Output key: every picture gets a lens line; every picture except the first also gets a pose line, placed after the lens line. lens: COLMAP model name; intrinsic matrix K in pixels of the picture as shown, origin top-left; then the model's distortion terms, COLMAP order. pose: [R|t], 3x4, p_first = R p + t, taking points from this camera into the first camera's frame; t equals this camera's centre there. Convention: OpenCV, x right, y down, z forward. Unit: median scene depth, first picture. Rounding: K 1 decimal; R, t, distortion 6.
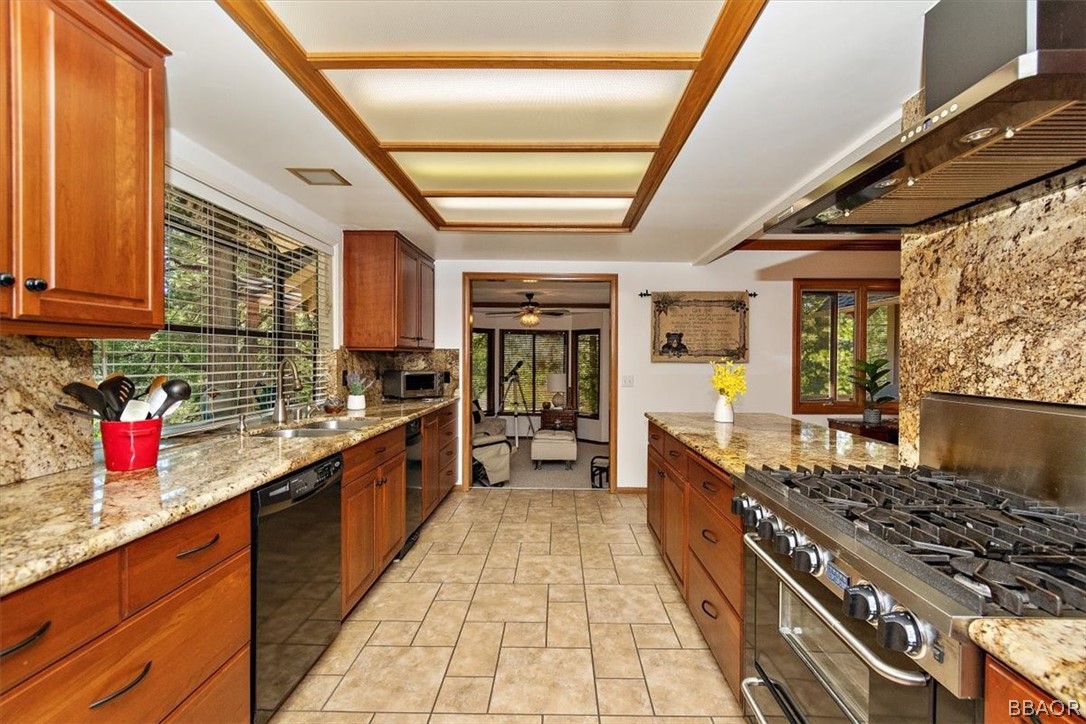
lens RADIAL K [[514.0, 0, 548.2], [0, 514.0, 376.4], [0, 0, 1]] dist [-0.000875, -0.000090]
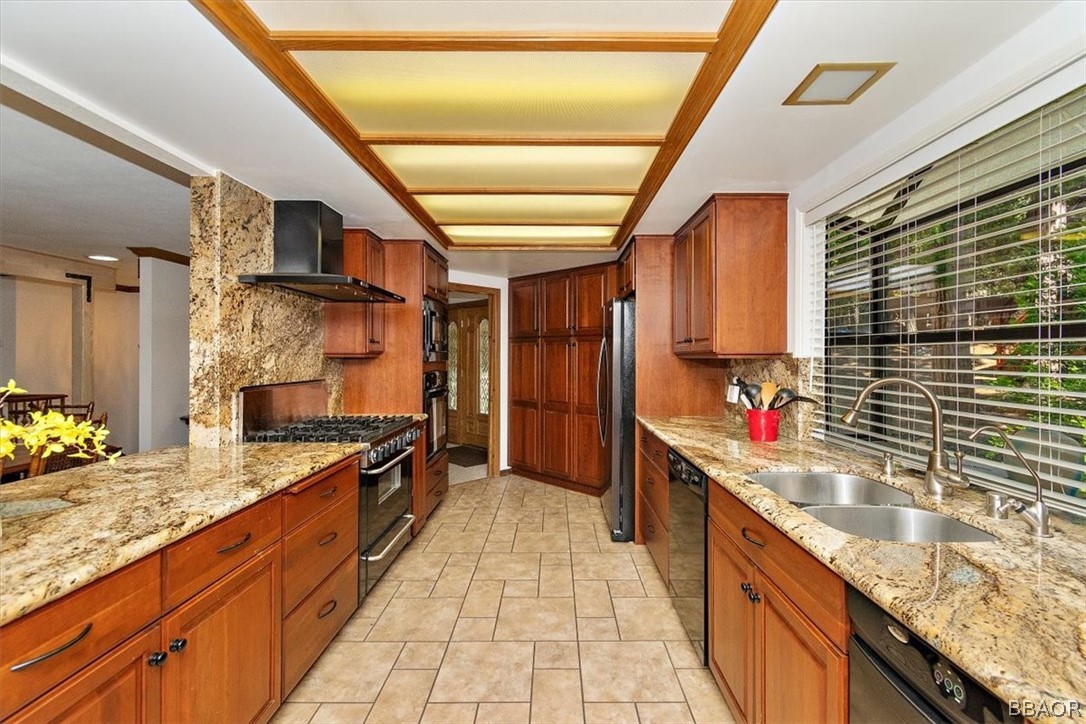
lens RADIAL K [[482.8, 0, 542.5], [0, 482.8, 369.8], [0, 0, 1]] dist [-0.001905, -0.000184]
pose [[-0.999932, -0.011261, -0.003010, -0.127403], [-0.011424, 0.998075, 0.060960, -0.107506], [0.002318, 0.060990, -0.998136, 2.195632]]
